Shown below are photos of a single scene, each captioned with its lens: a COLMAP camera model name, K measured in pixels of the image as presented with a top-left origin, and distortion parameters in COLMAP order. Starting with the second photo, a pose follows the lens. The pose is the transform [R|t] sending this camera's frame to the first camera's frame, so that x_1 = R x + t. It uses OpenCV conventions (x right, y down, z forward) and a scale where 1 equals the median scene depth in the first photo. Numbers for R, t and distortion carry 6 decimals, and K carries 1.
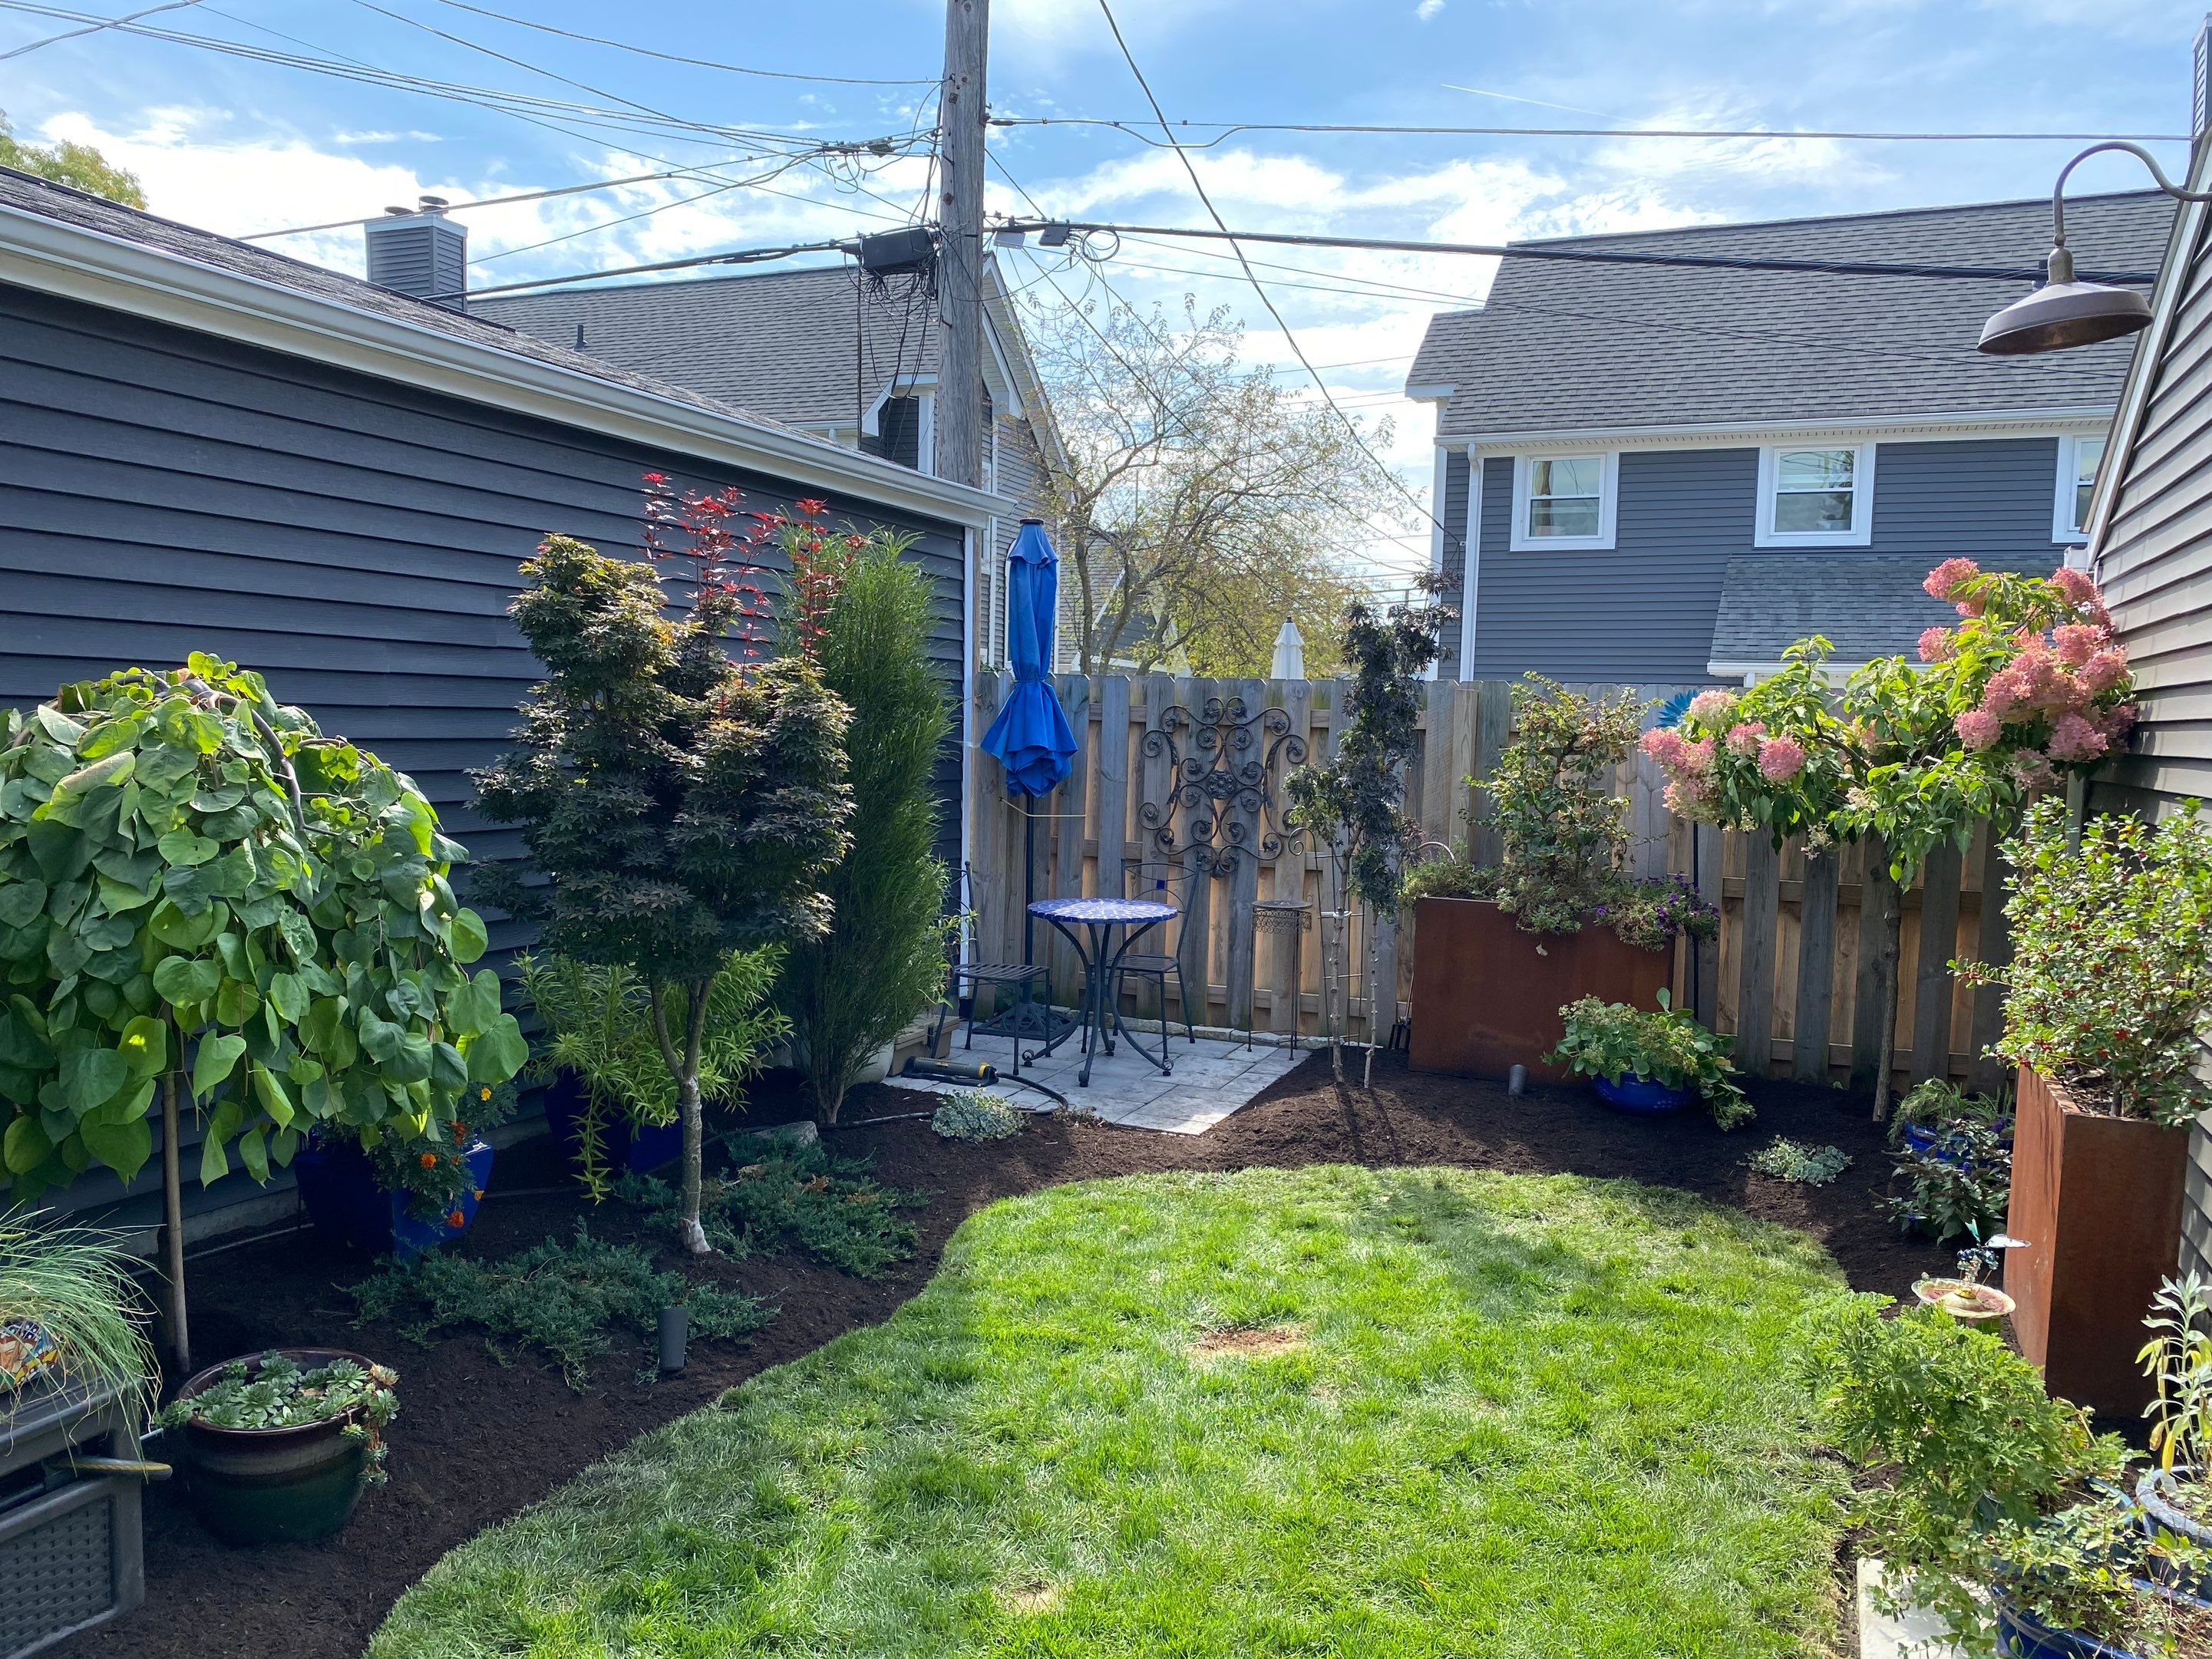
lens RADIAL K [[1692.0, 0, 1174.9], [0, 1692.0, 843.2], [0, 0, 1]] dist [0.108052, -0.133035]
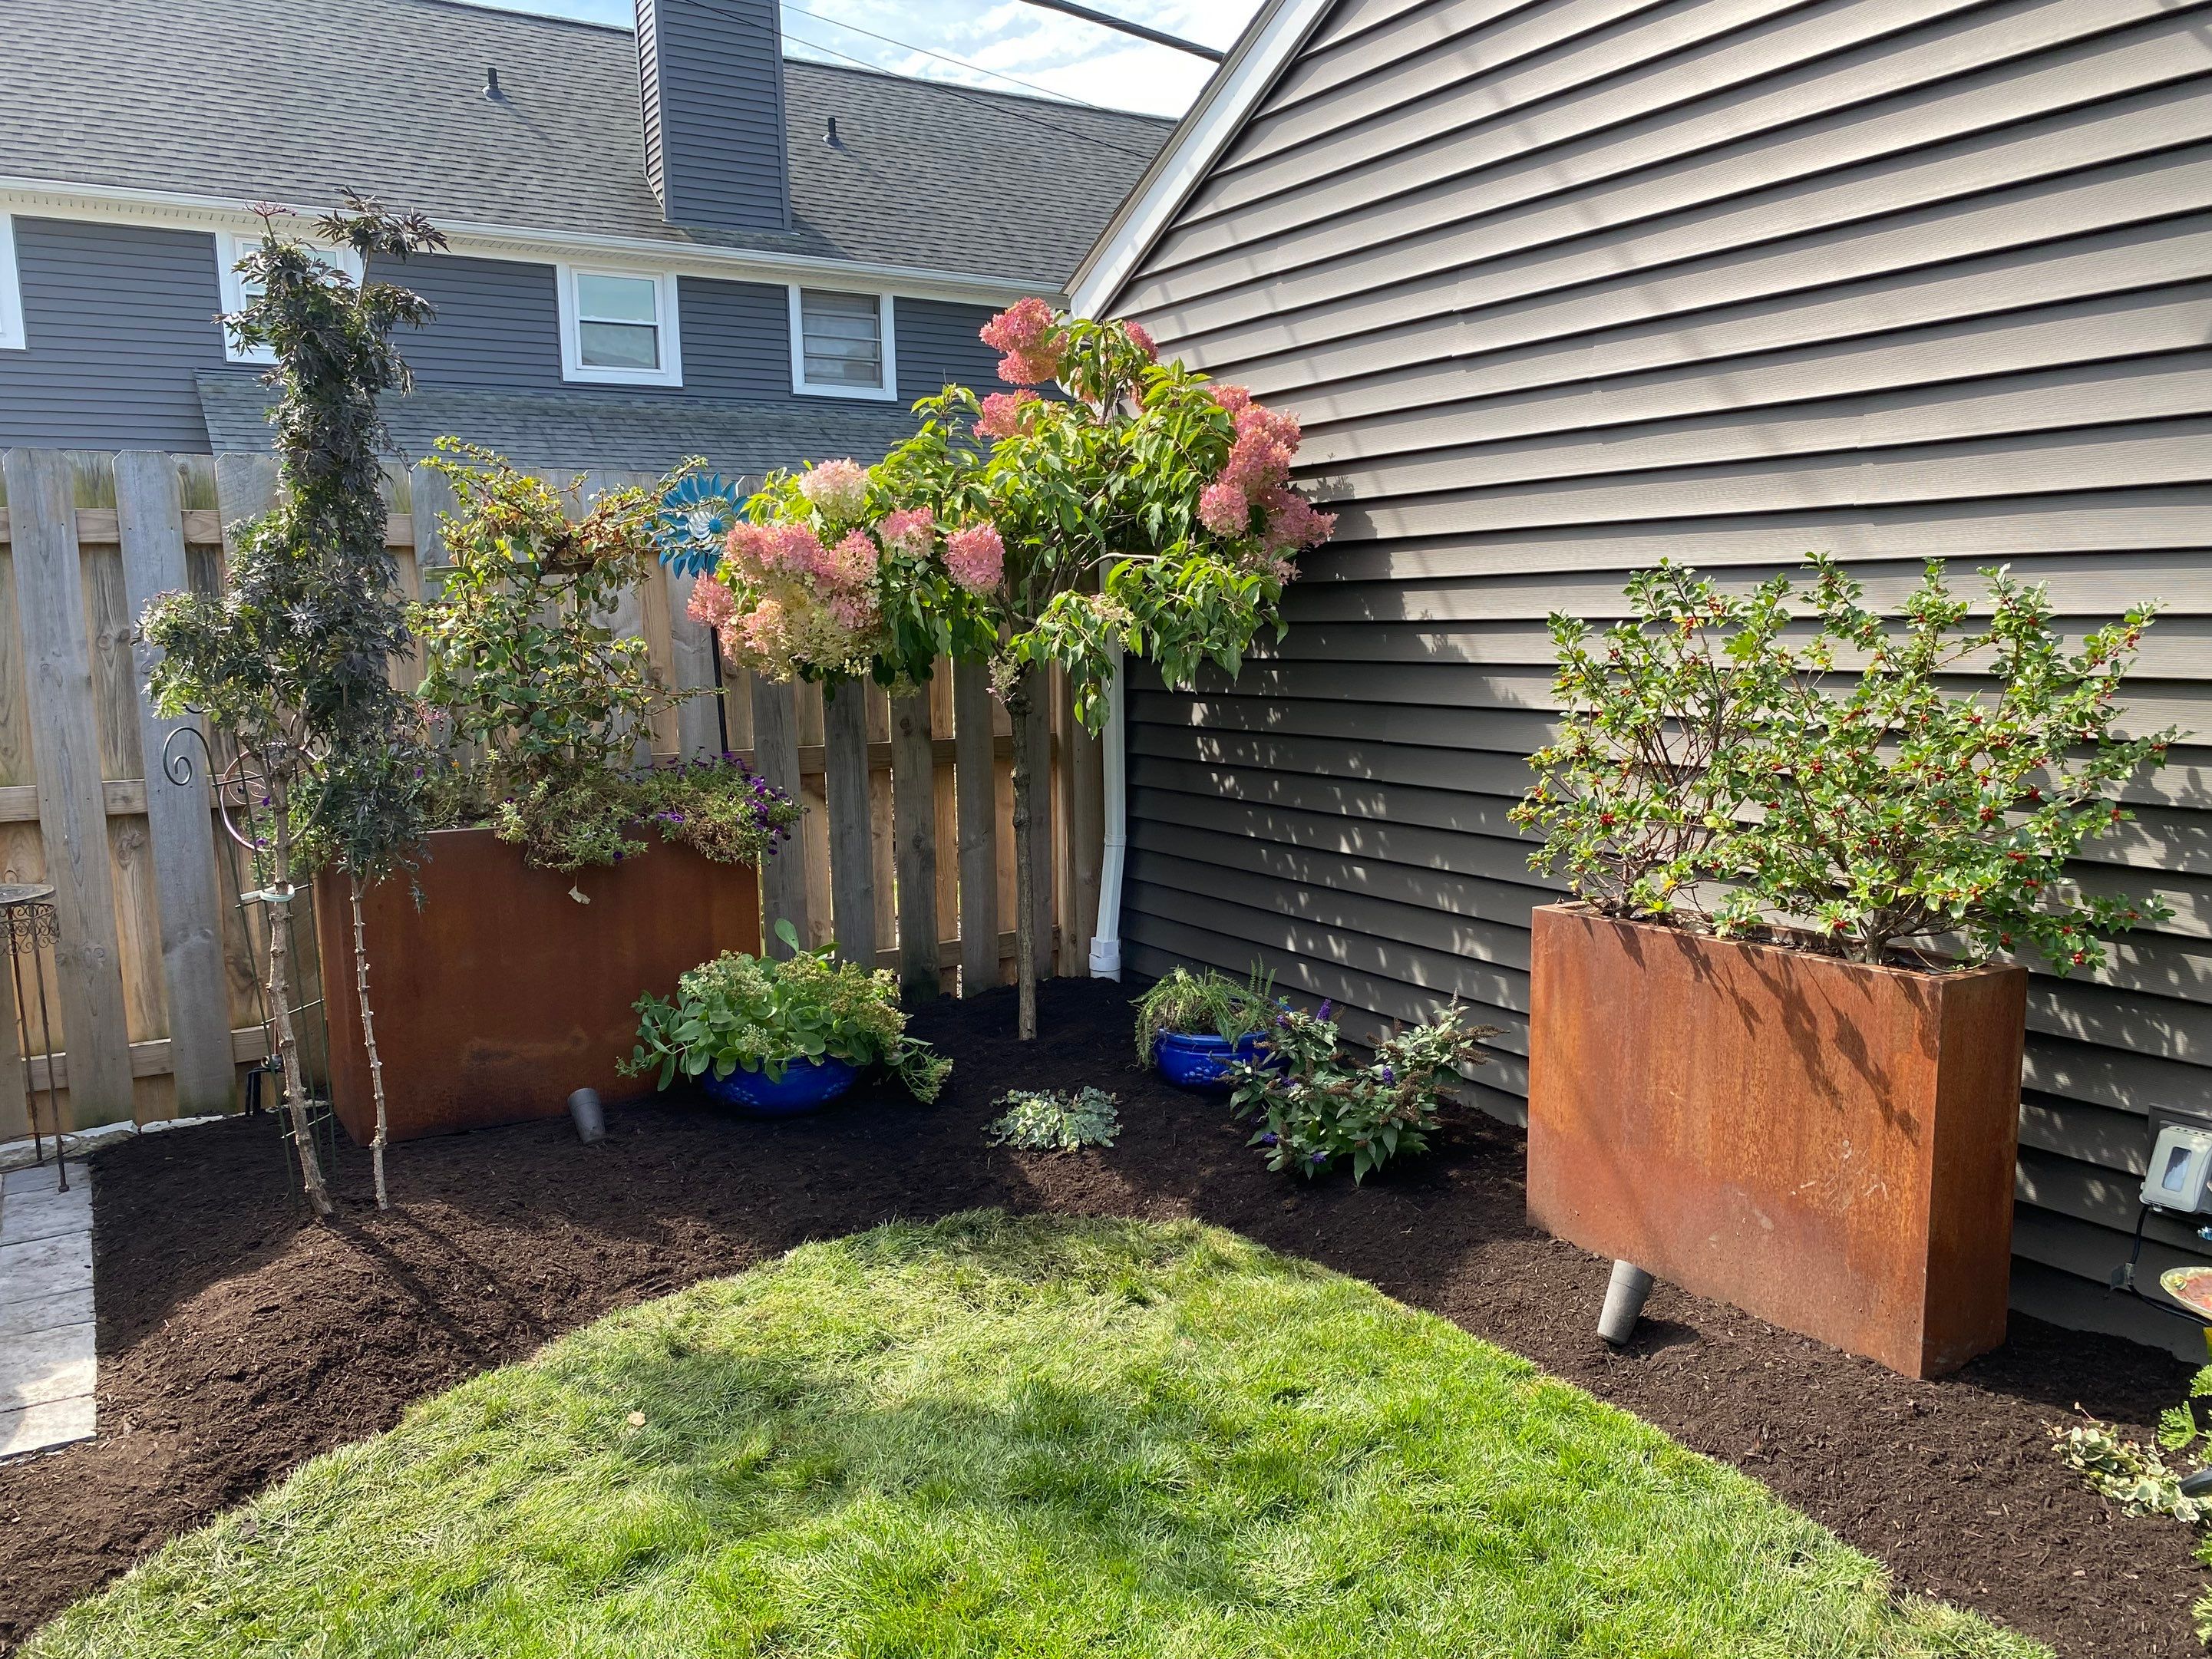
lens RADIAL K [[1692.0, 0, 1174.9], [0, 1692.0, 843.2], [0, 0, 1]] dist [0.108052, -0.133035]
pose [[0.617009, -0.144239, 0.773624, -0.139799], [0.089696, 0.989543, 0.112959, -0.006364], [-0.781828, -0.000306, 0.623495, 0.502834]]
